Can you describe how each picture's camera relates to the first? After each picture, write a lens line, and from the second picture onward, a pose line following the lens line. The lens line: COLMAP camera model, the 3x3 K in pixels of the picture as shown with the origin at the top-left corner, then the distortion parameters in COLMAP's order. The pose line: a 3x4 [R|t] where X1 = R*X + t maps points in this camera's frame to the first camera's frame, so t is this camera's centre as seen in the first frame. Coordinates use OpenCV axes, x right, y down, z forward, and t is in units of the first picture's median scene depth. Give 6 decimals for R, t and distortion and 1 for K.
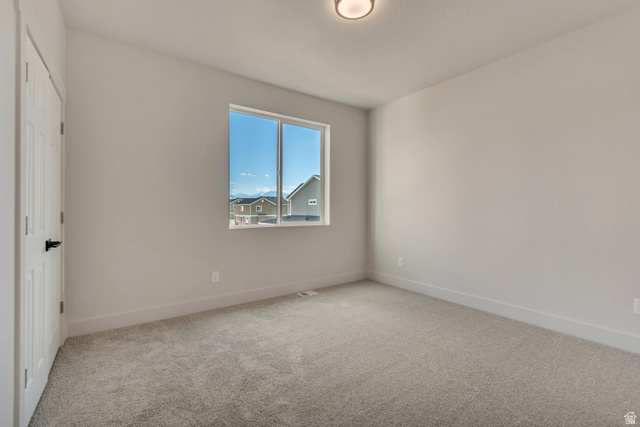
lens RADIAL K [[282.9, 0, 299.4], [0, 282.9, 210.1], [0, 0, 1]] dist [-0.000066, 0.000101]
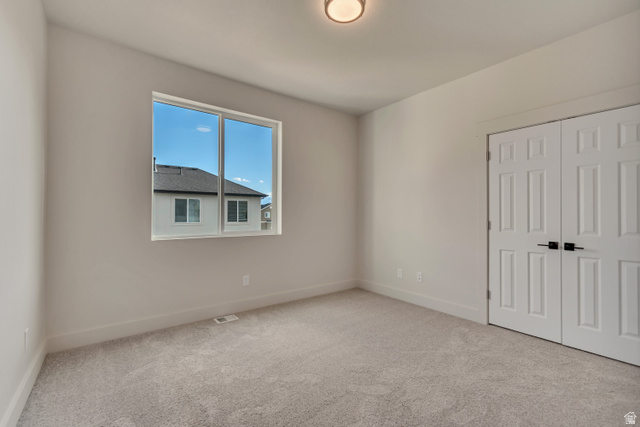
lens RADIAL K [[285.8, 0, 318.6], [0, 285.8, 215.9], [0, 0, 1]] dist [0.001620, 0.000362]
pose [[0.997515, 0.005571, 0.070239, 0.157759], [-0.005265, 0.999976, -0.004548, -0.002676], [-0.070263, 0.004166, 0.997520, 0.093380]]
